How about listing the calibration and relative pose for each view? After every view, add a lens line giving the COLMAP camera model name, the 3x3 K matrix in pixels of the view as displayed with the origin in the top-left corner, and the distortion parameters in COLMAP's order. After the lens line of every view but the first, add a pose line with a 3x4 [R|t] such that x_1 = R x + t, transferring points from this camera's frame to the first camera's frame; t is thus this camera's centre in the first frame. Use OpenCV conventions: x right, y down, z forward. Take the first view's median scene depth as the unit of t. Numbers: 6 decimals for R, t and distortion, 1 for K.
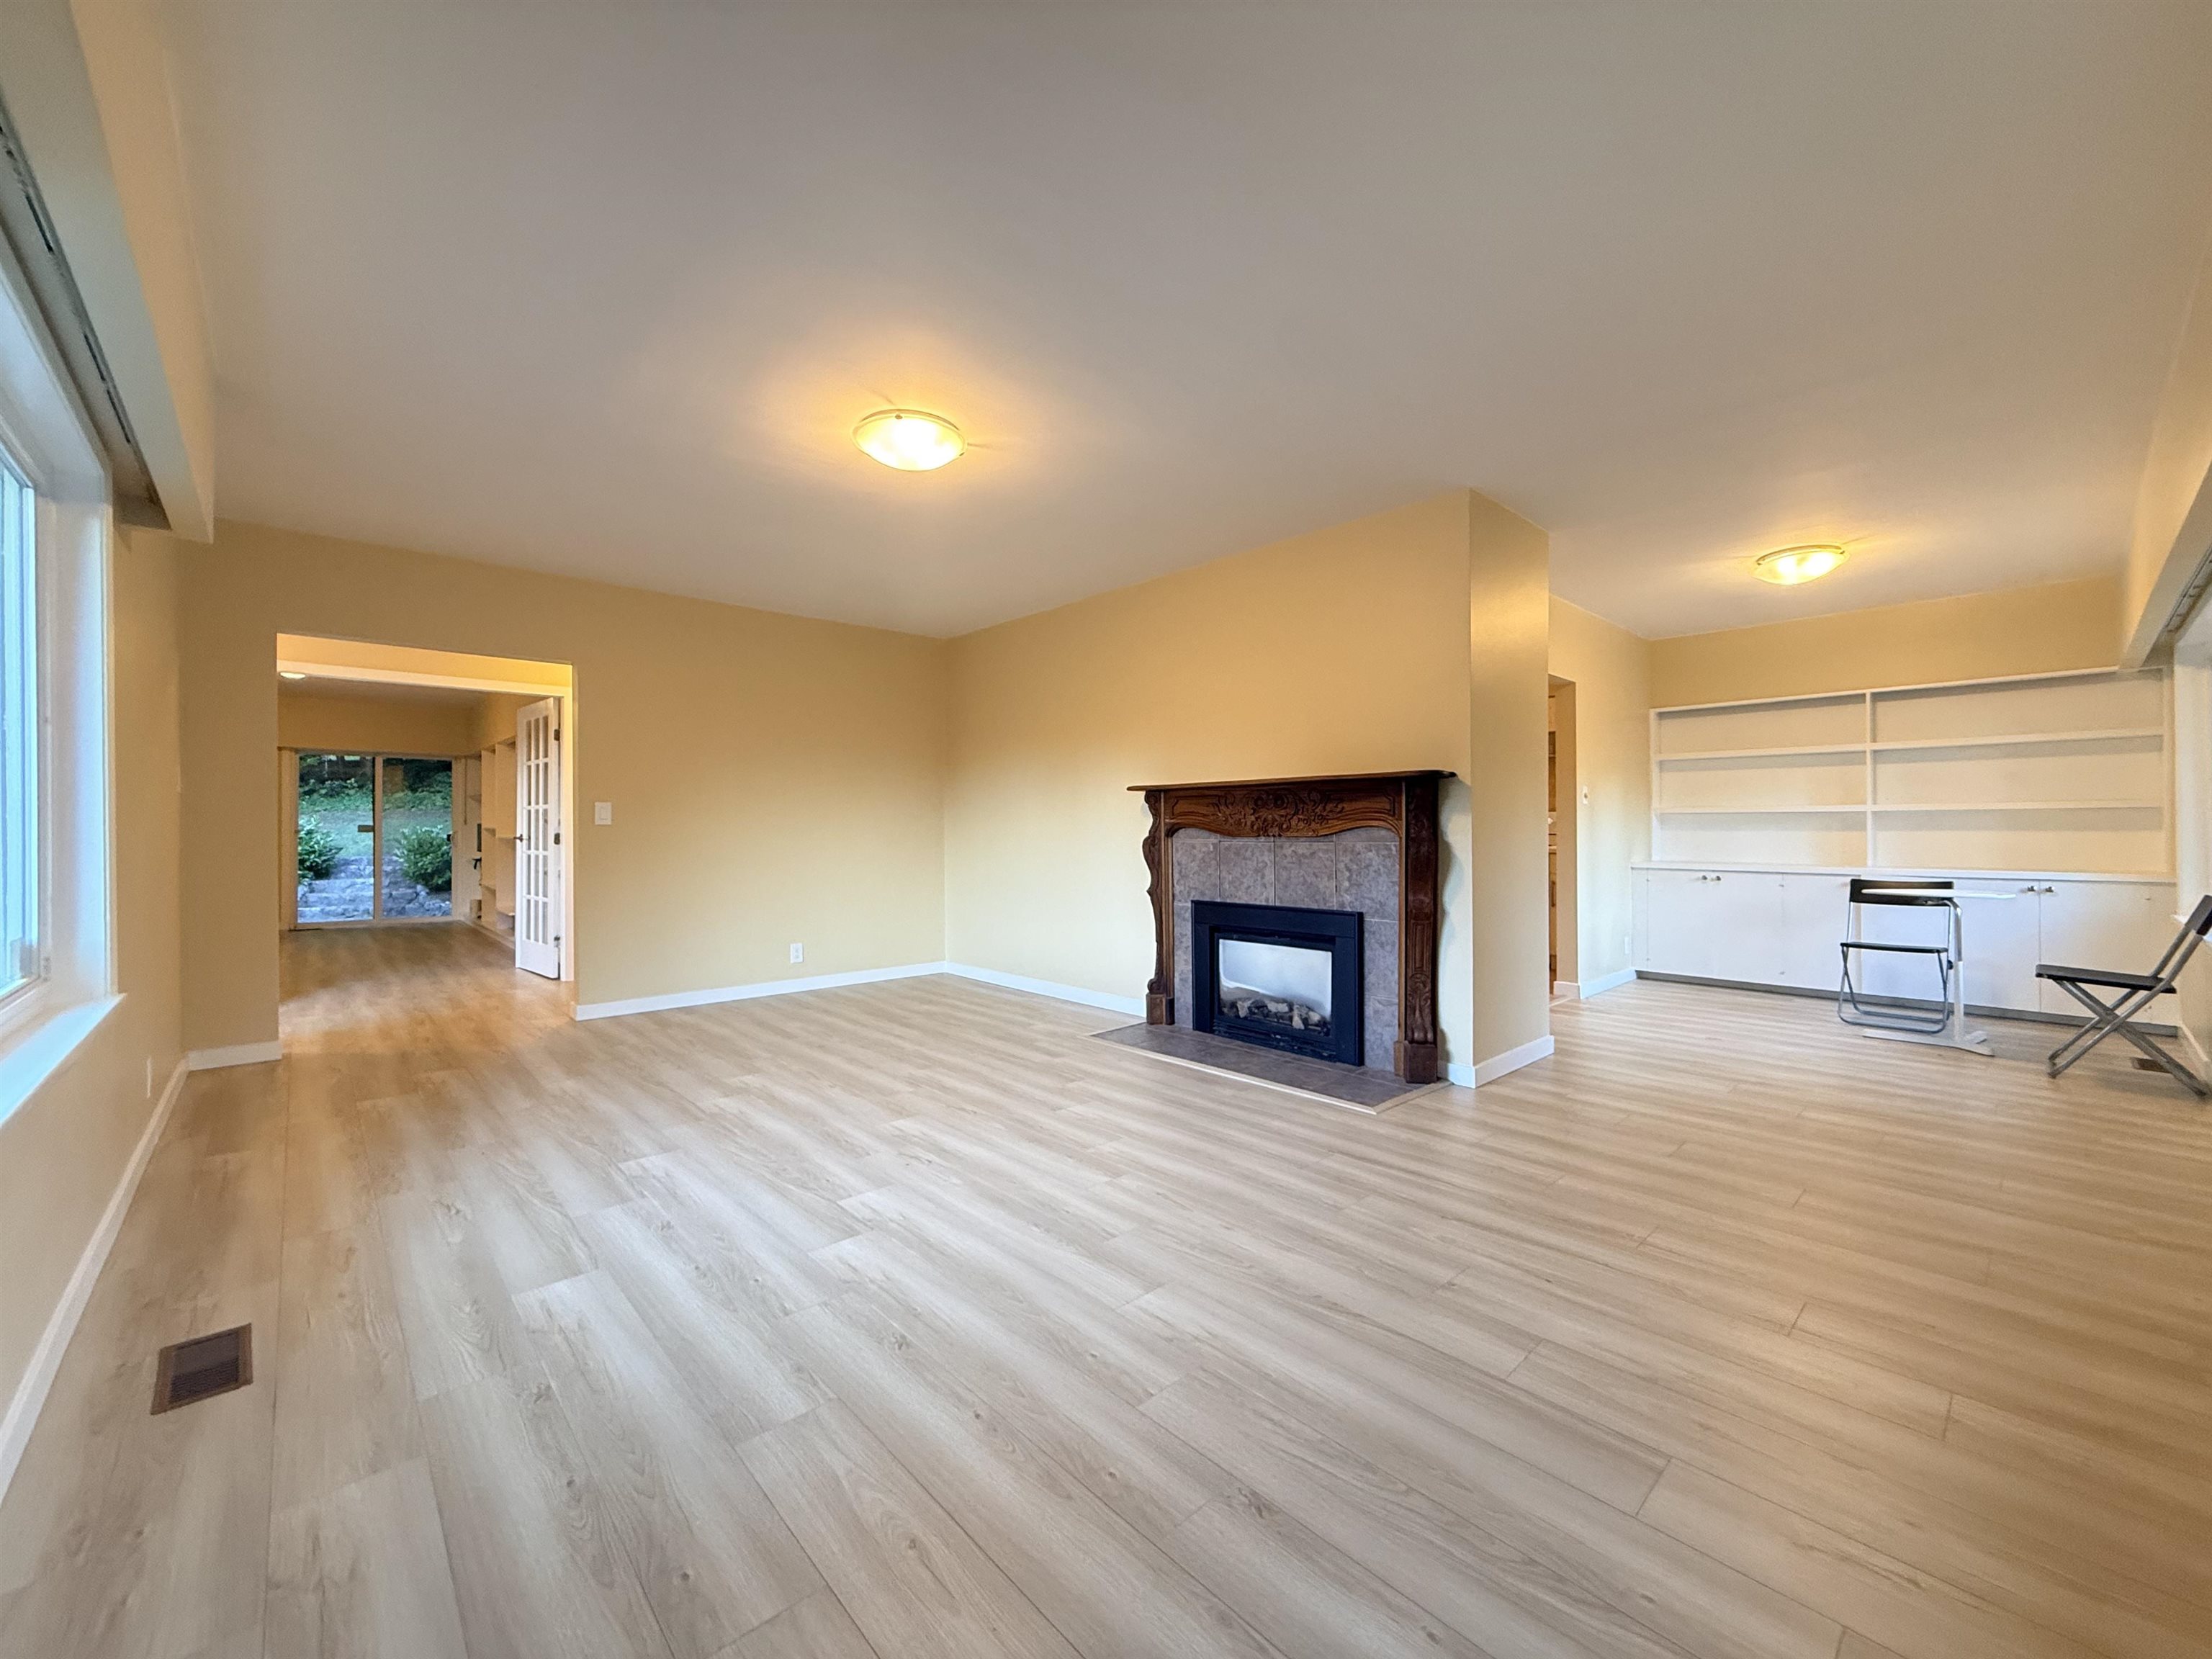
lens RADIAL K [[875.7, 0, 1091.7], [0, 875.7, 827.5], [0, 0, 1]] dist [-0.000907, 0.000092]
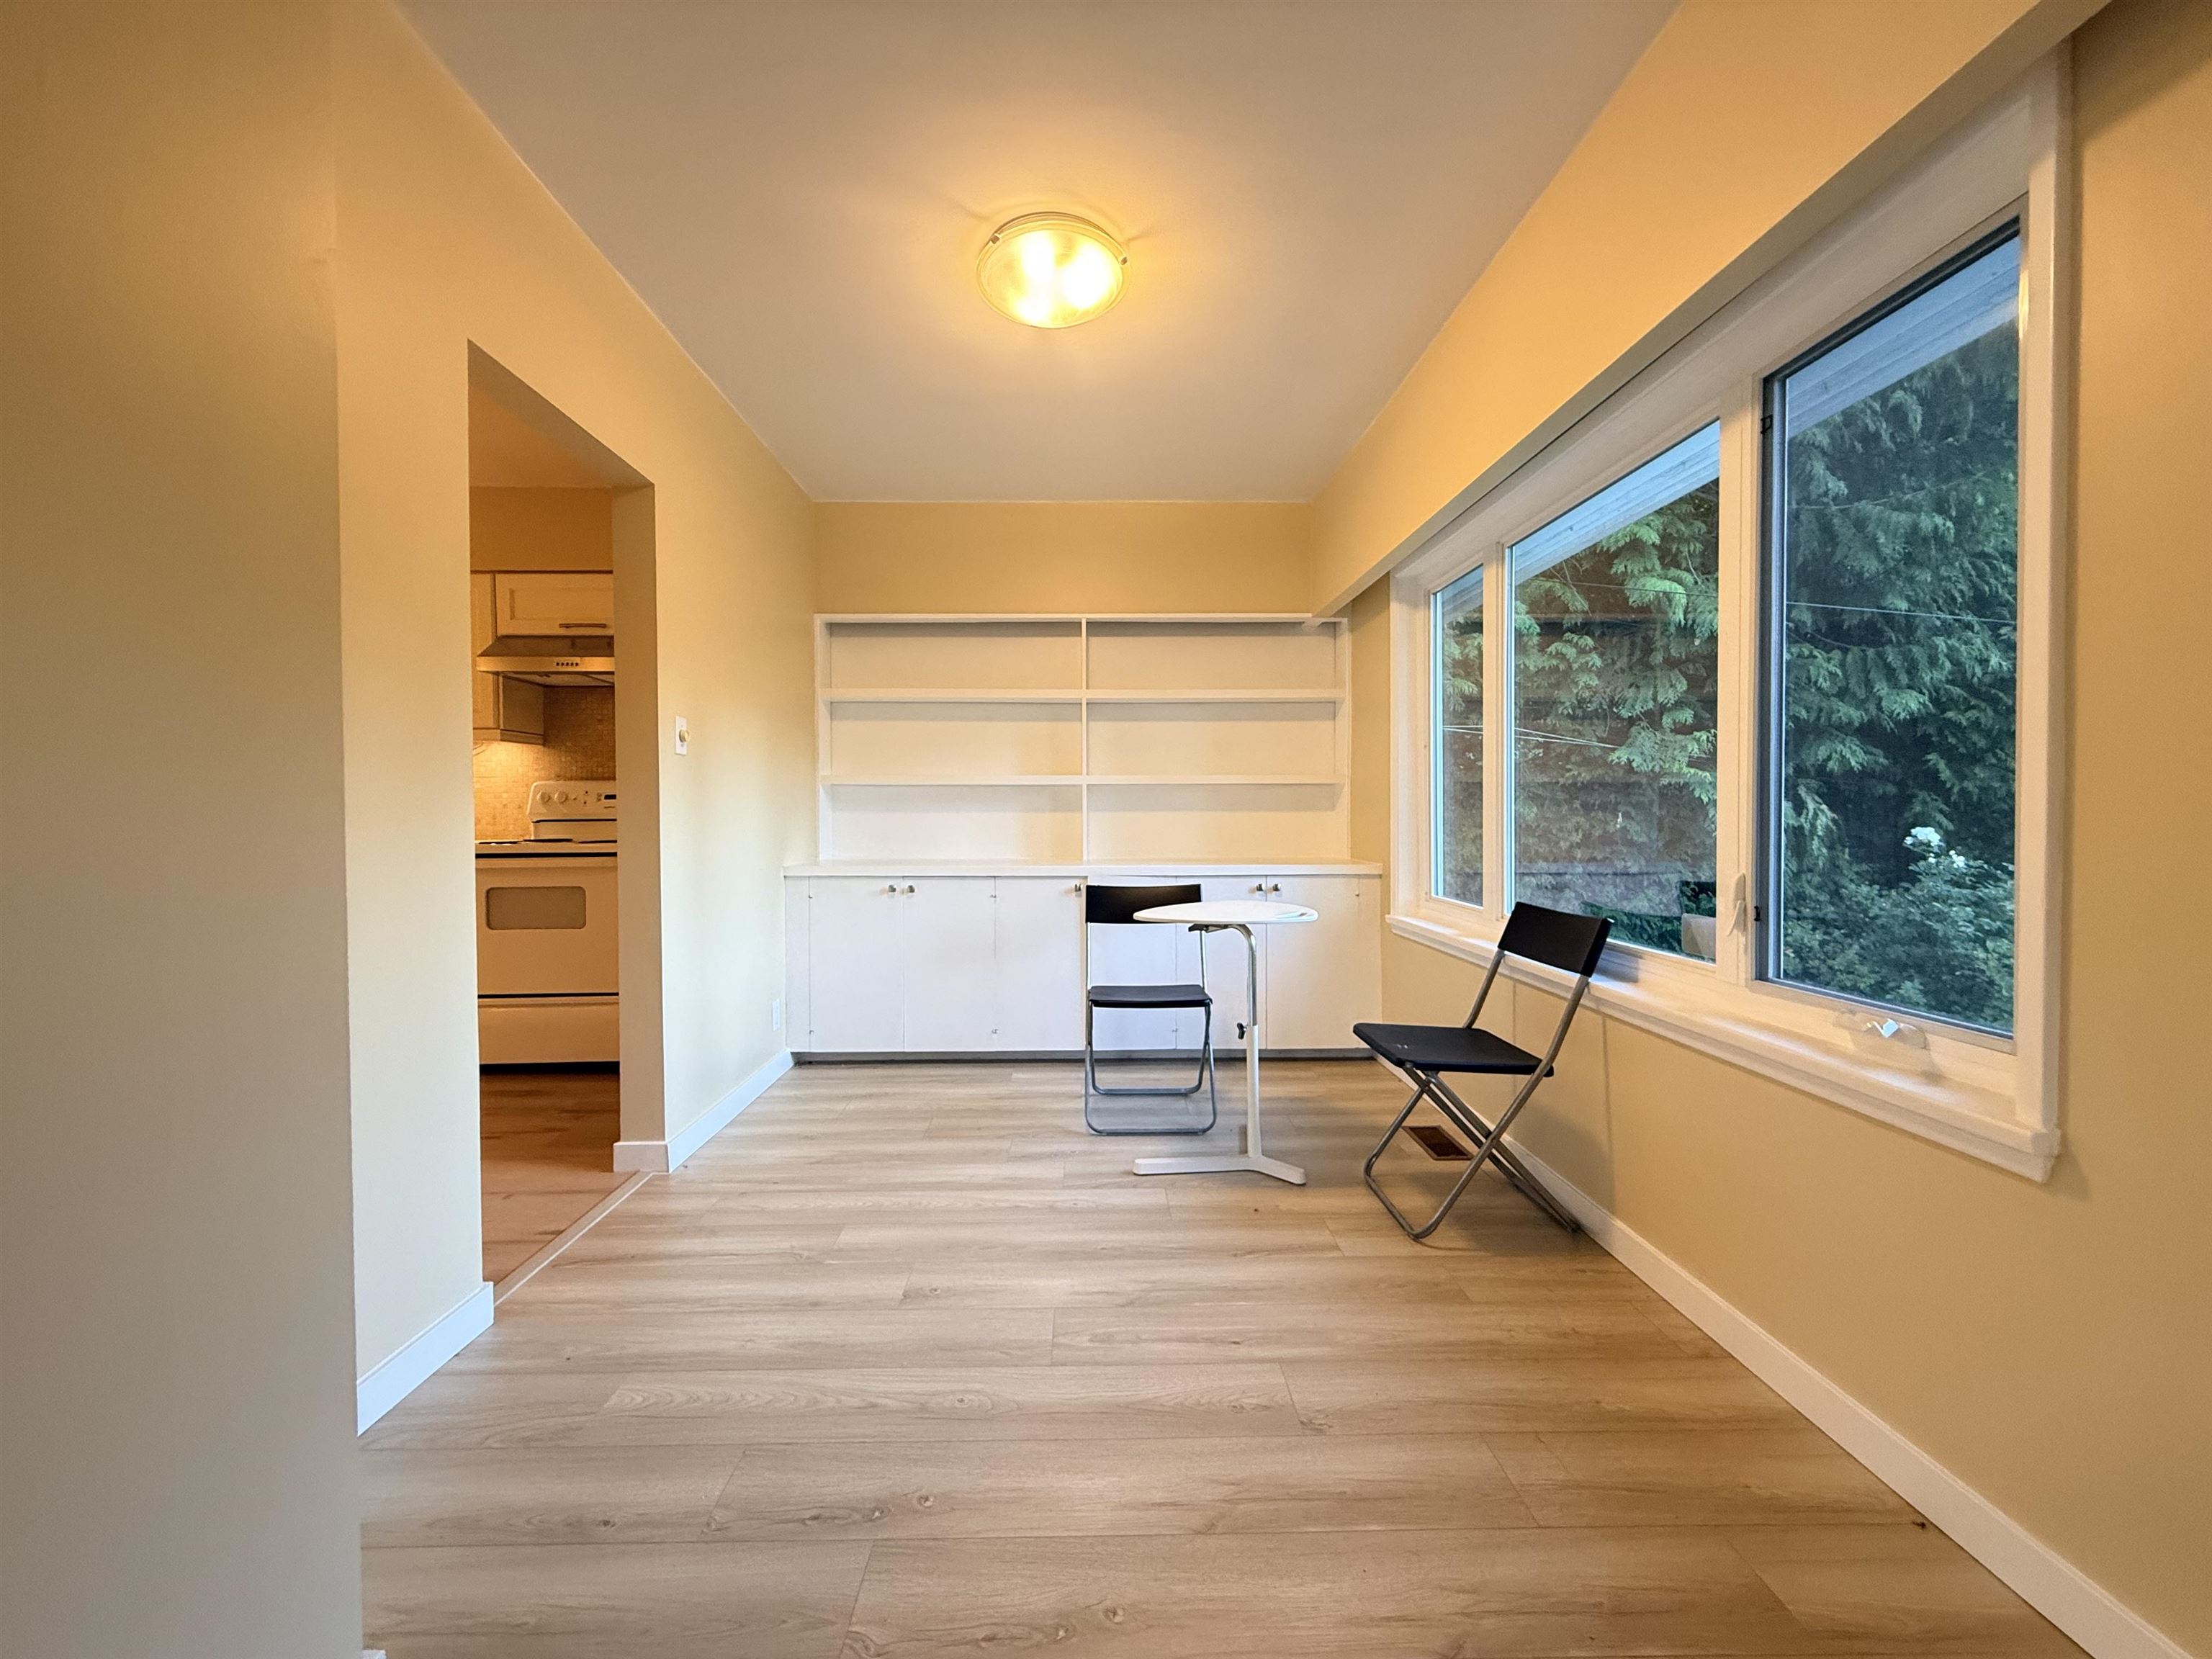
lens RADIAL K [[875.7, 0, 1111.4], [0, 875.7, 819.2], [0, 0, 1]] dist [-0.000907, 0.000092]
pose [[0.650535, -0.007805, 0.759436, 0.354779], [0.001217, 0.999957, 0.009234, 0.003526], [-0.759475, -0.005083, 0.650516, 0.514244]]
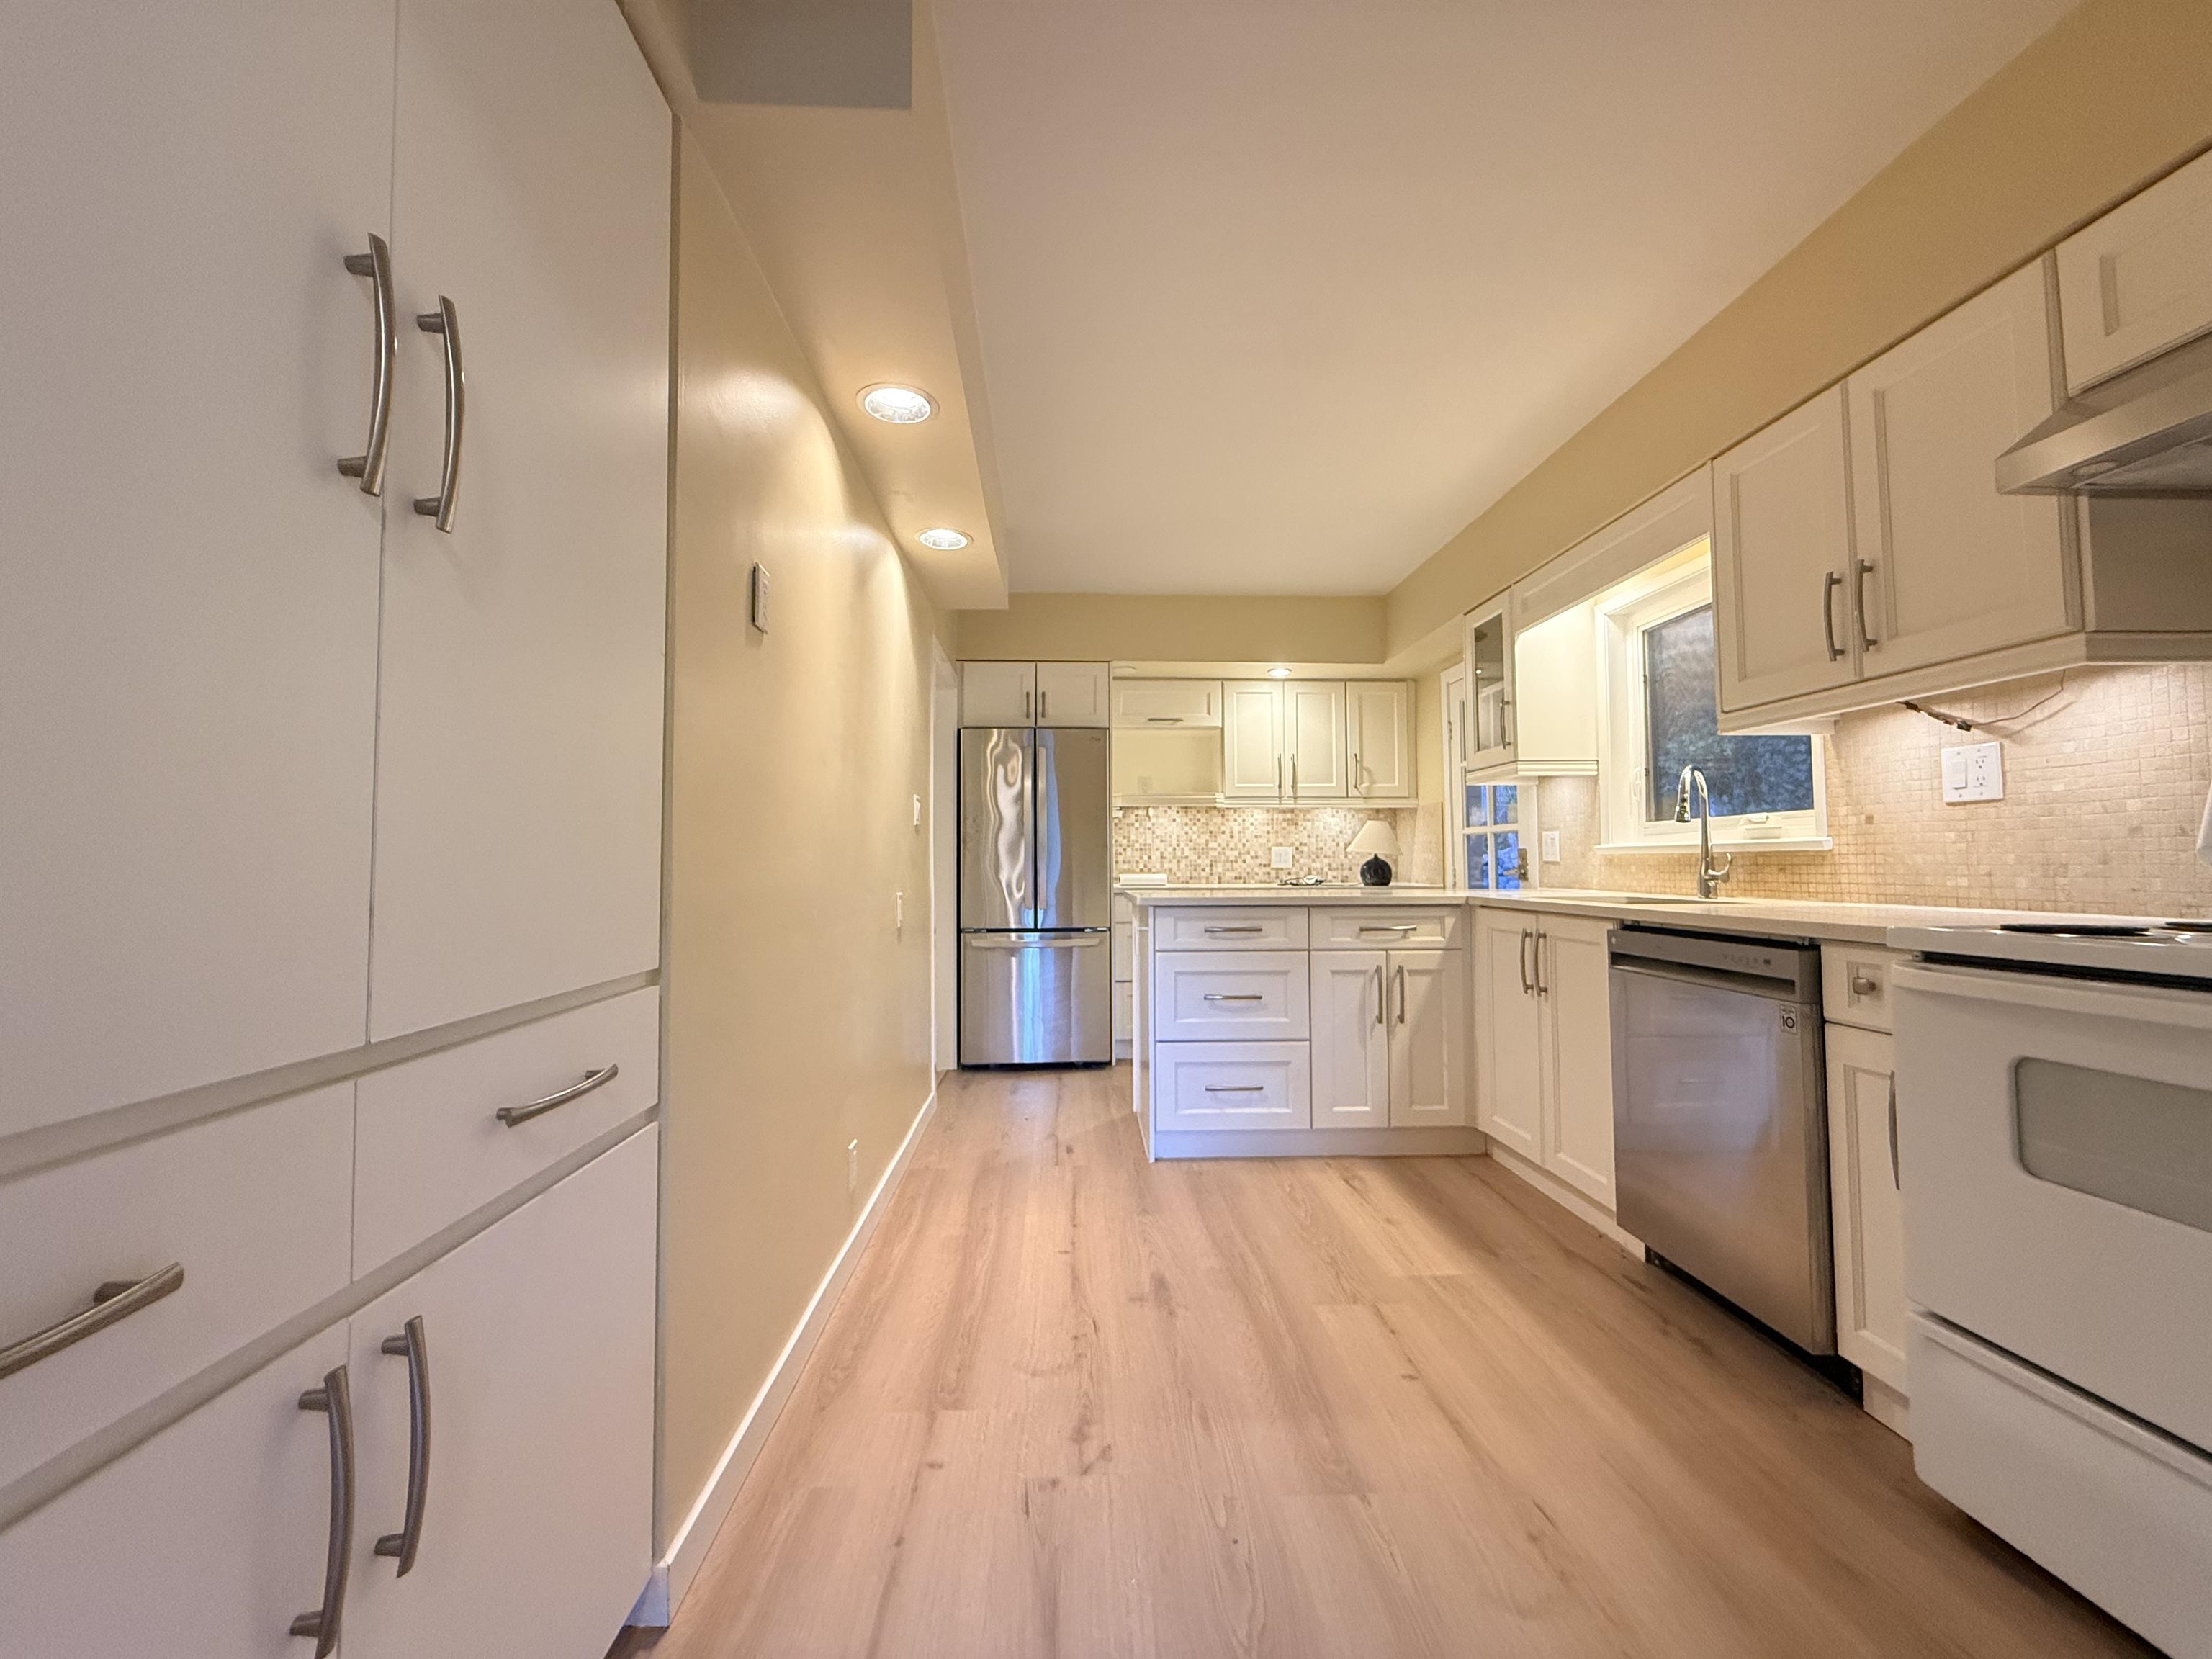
lens RADIAL K [[875.7, 0, 1110.1], [0, 875.7, 826.9], [0, 0, 1]] dist [-0.000907, 0.000092]
pose [[0.772622, -0.031665, -0.634077, 0.497980], [0.008489, 0.999181, -0.039554, 0.006025], [0.634810, 0.025177, 0.772258, 0.919771]]
